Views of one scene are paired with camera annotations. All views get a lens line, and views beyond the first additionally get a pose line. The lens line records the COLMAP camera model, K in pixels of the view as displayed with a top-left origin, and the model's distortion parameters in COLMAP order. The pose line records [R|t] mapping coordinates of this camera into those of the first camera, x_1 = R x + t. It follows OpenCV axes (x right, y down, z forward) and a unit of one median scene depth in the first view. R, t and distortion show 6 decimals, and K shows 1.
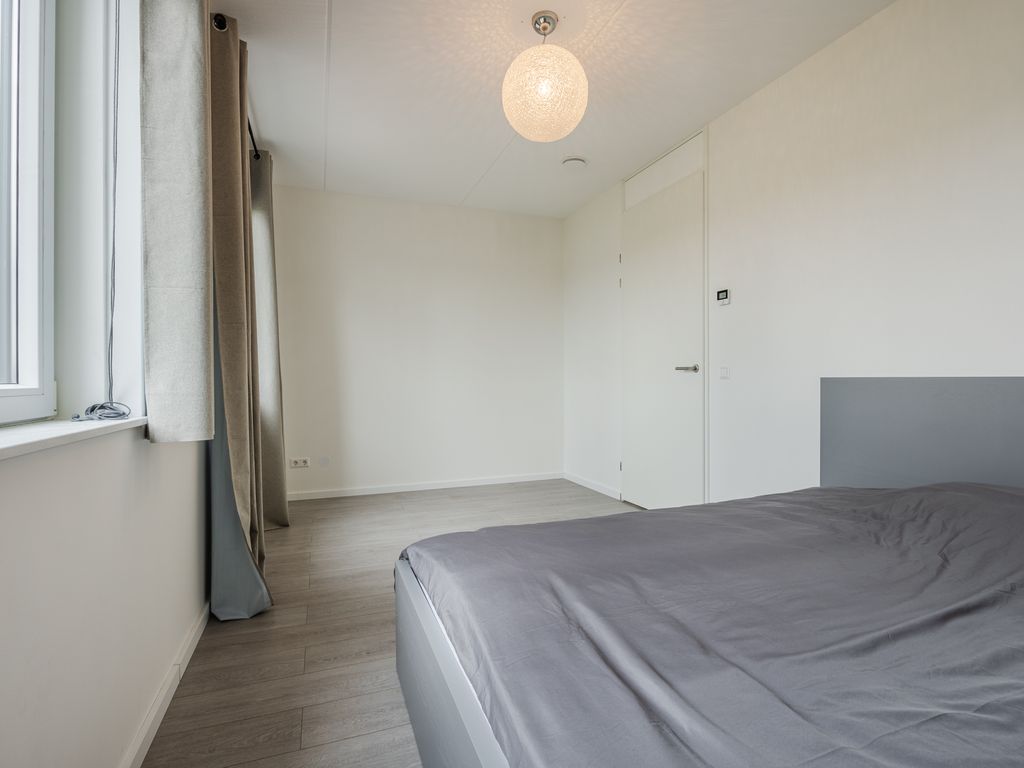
lens RADIAL K [[514.8, 0, 512.0], [0, 514.8, 384.0], [0, 0, 1]] dist [-0.000764, -0.001352]
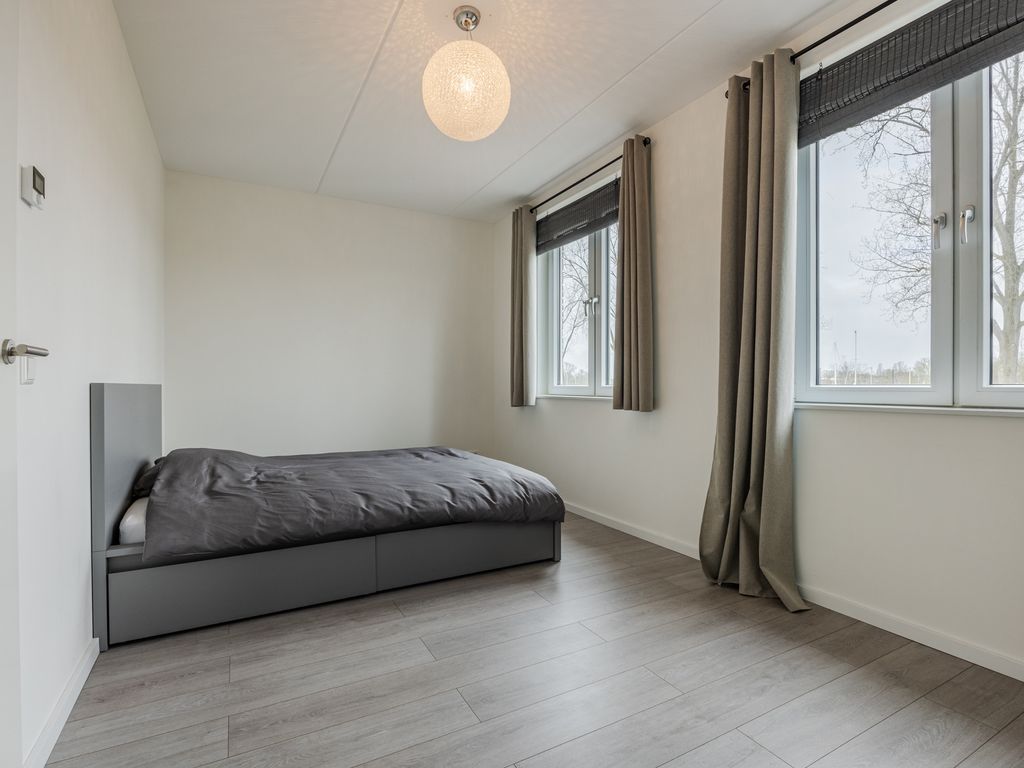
lens RADIAL K [[514.8, 0, 512.0], [0, 514.8, 384.0], [0, 0, 1]] dist [-0.000764, -0.001352]
pose [[-0.990041, 0.005329, -0.140677, 0.118116], [0.004584, 0.999974, 0.005622, -0.014577], [0.140703, 0.004922, -0.990040, 1.943044]]
